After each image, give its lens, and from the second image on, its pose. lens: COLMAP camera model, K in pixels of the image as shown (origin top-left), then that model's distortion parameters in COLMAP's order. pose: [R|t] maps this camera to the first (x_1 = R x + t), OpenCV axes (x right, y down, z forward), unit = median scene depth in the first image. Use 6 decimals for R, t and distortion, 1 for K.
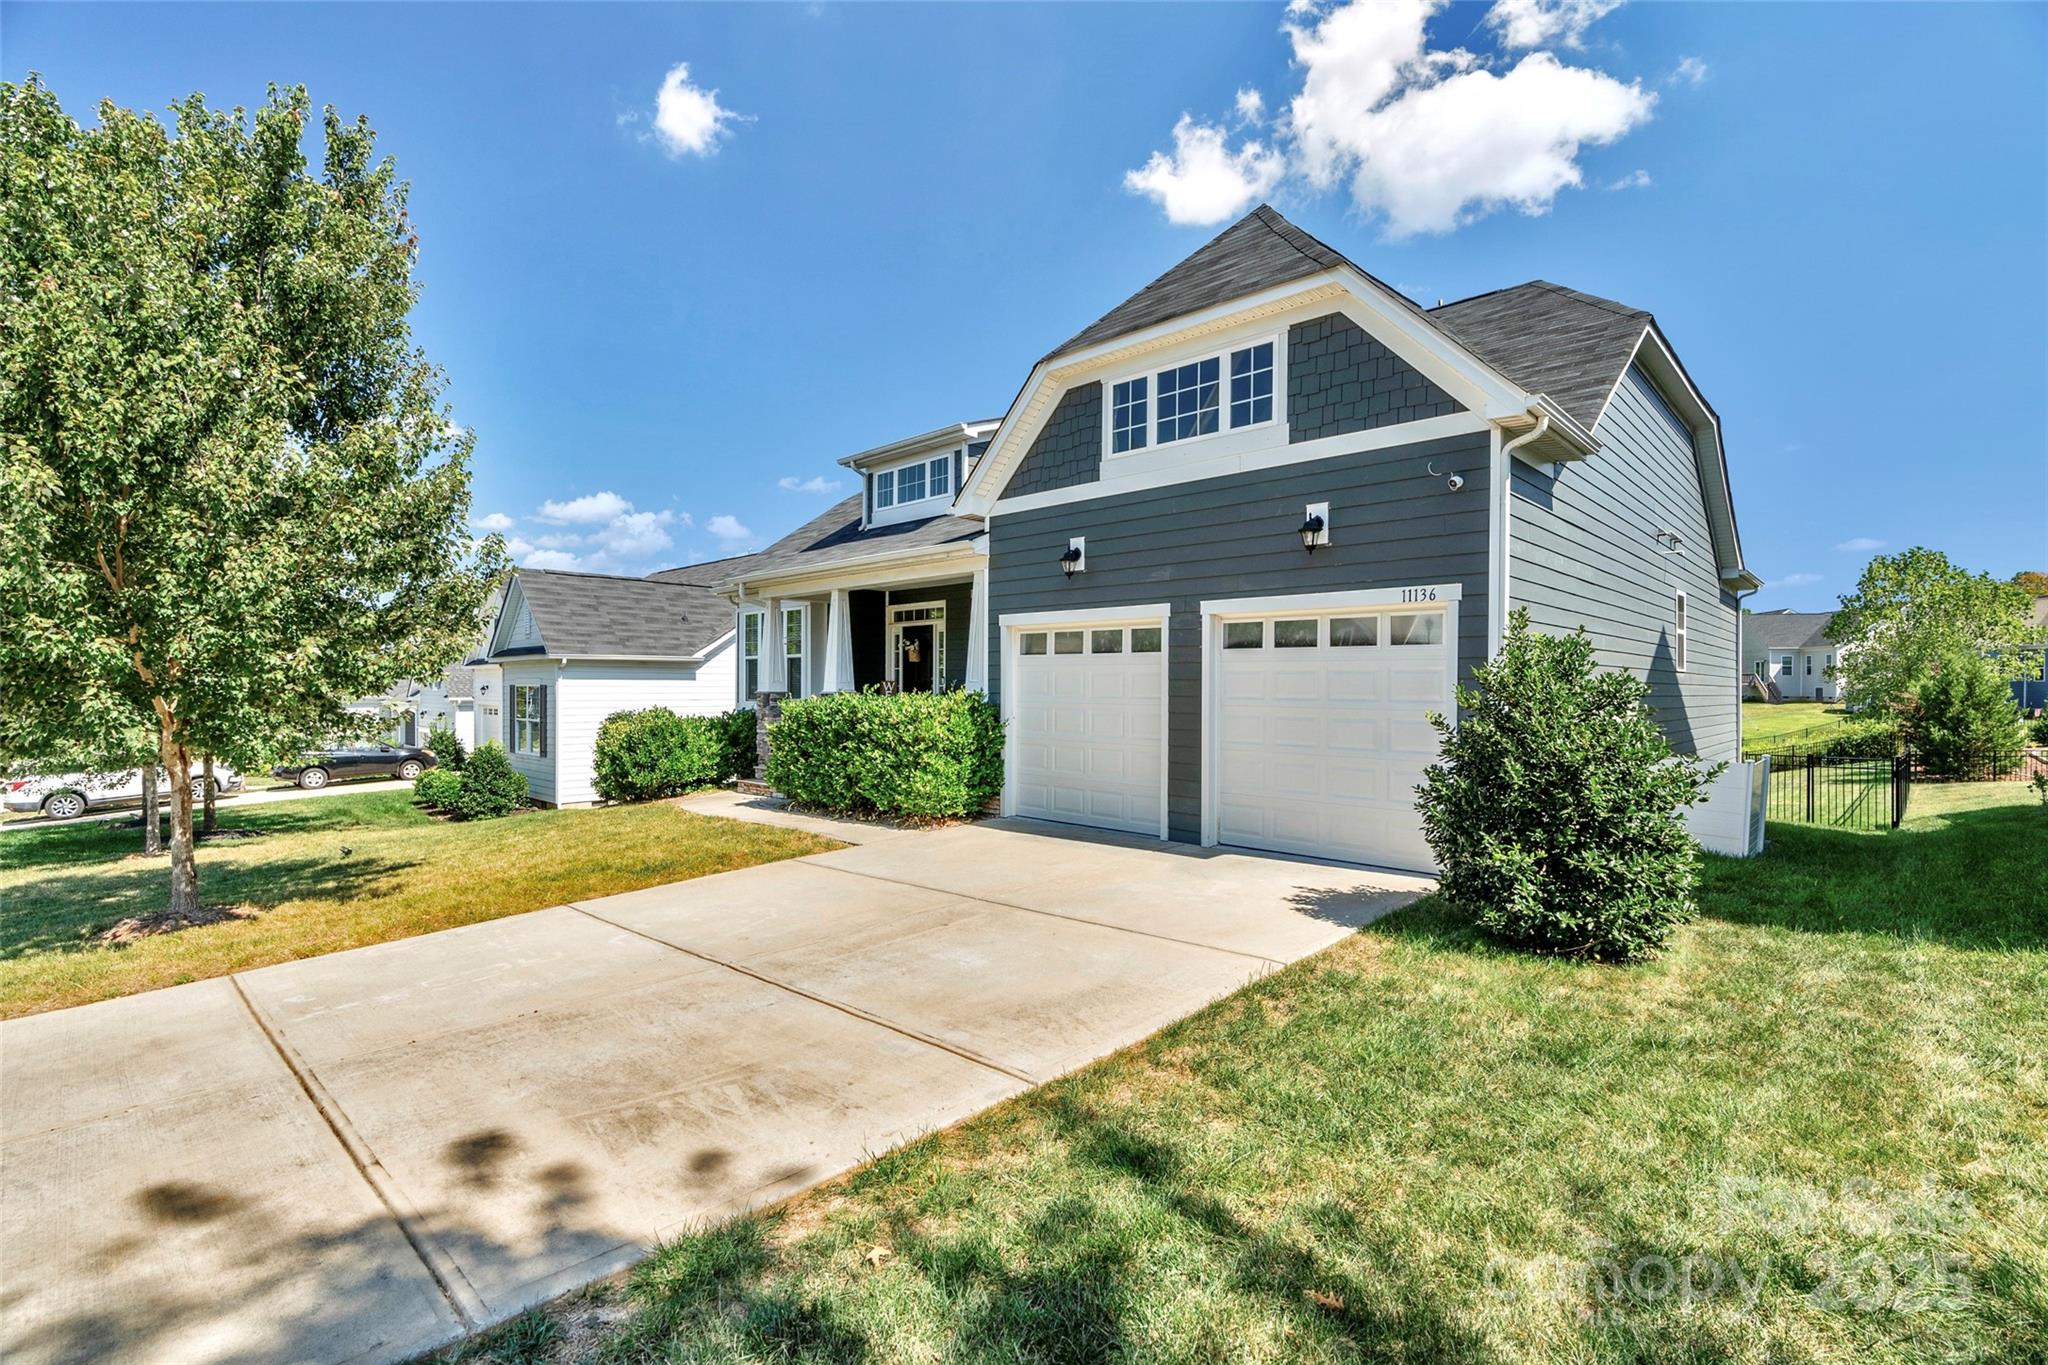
lens RADIAL K [[930.8, 0, 1024.0], [0, 930.8, 682.5], [0, 0, 1]] dist [-0.000305, -0.000014]
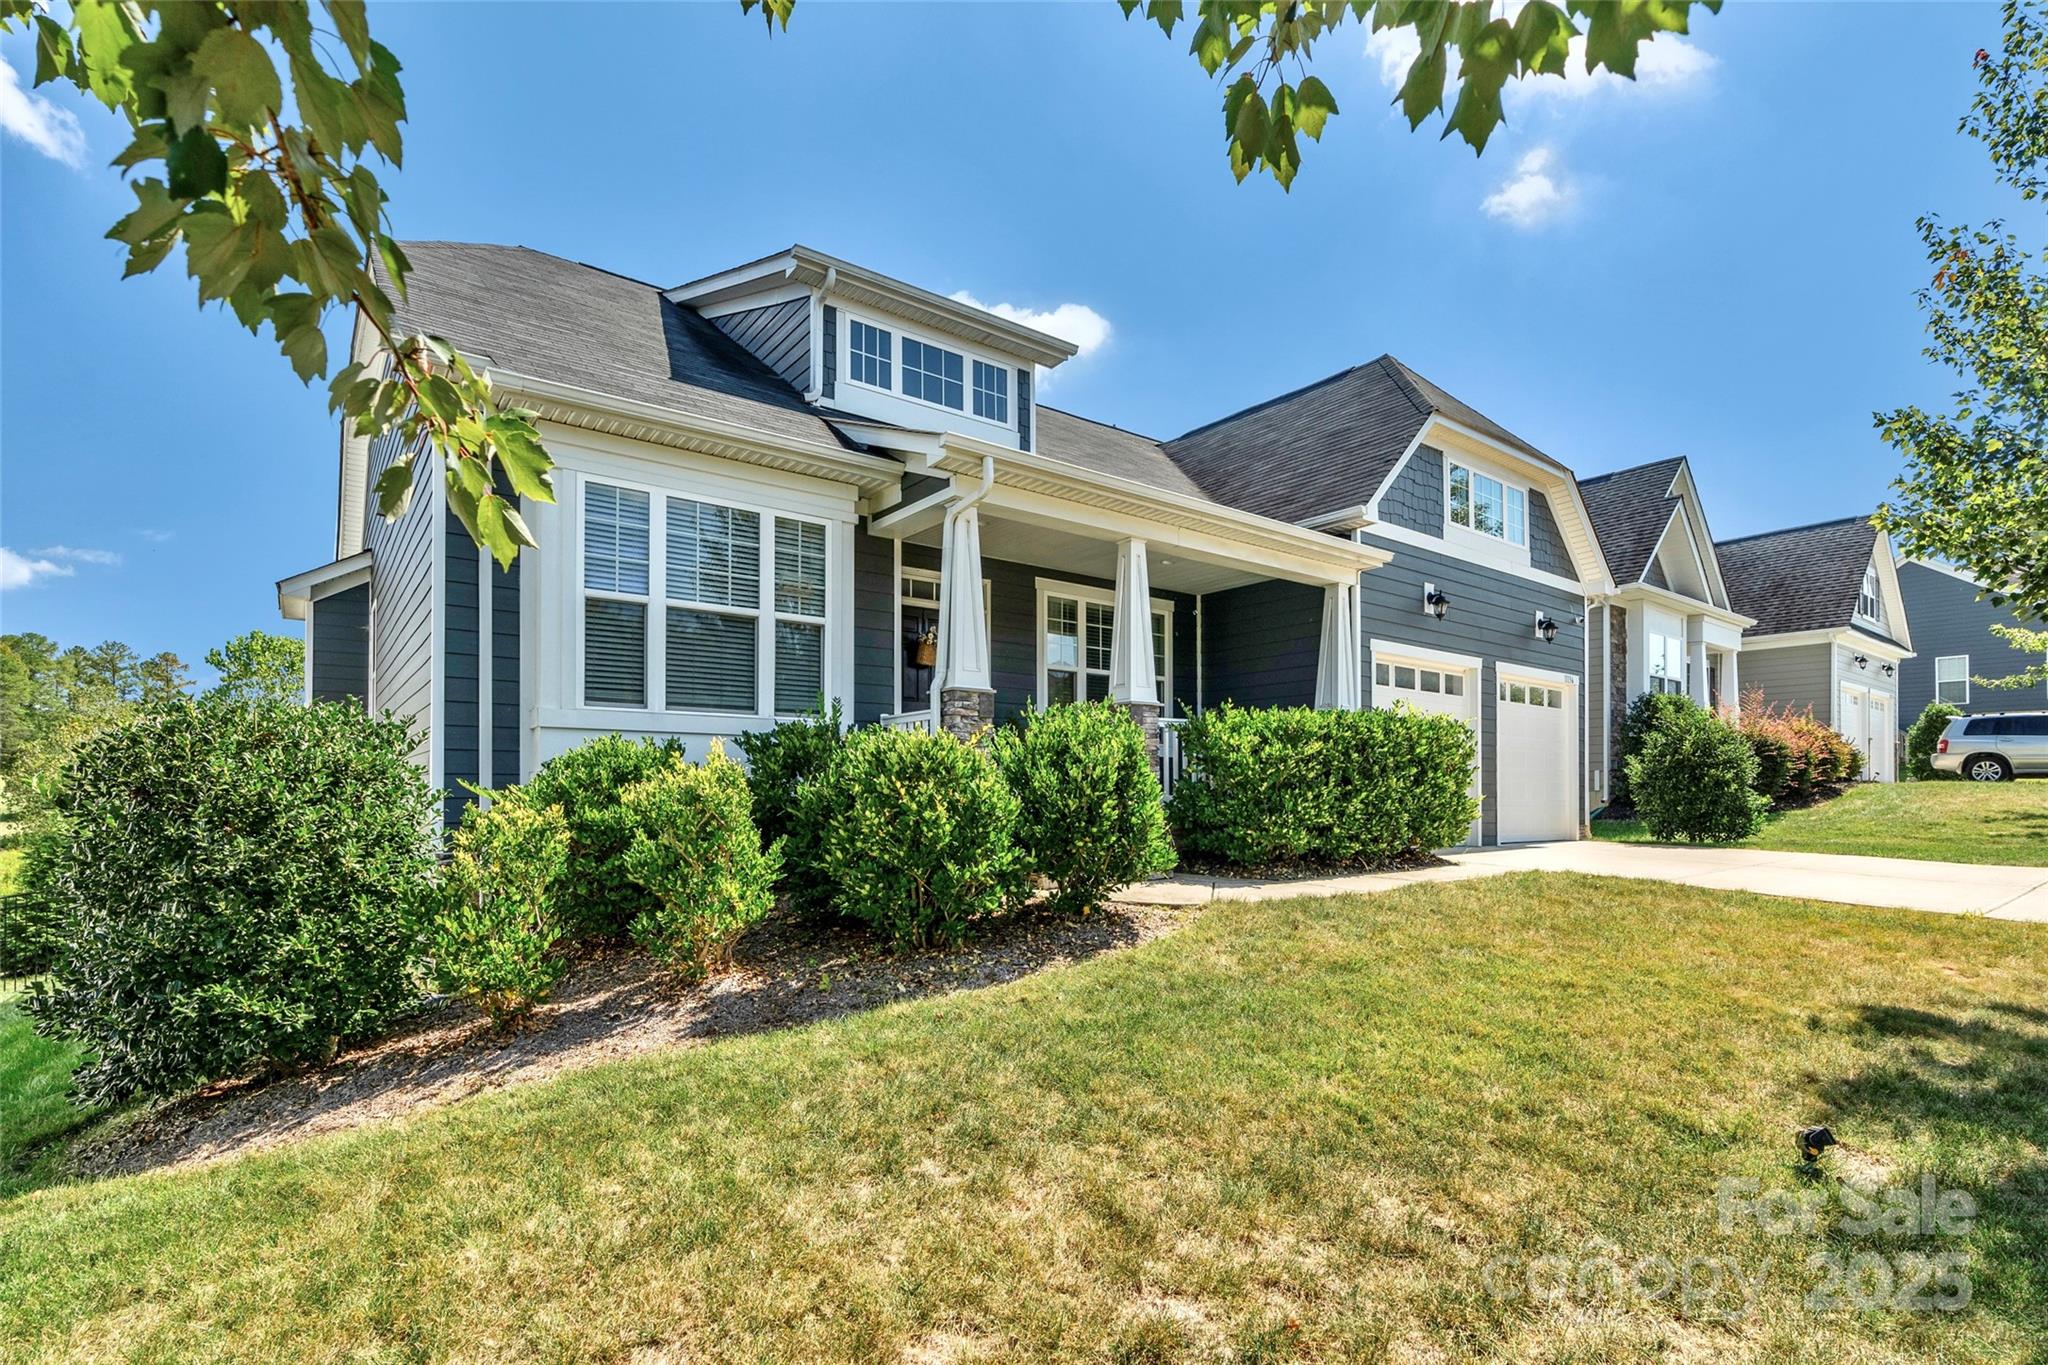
lens RADIAL K [[951.5, 0, 1027.0], [0, 951.5, 775.7], [0, 0, 1]] dist [-0.001056, -0.000090]
pose [[0.160850, 0.006037, 0.986960, -0.743157], [-0.013363, 0.999903, -0.003938, 0.053791], [-0.986888, -0.012556, 0.160915, 0.850825]]
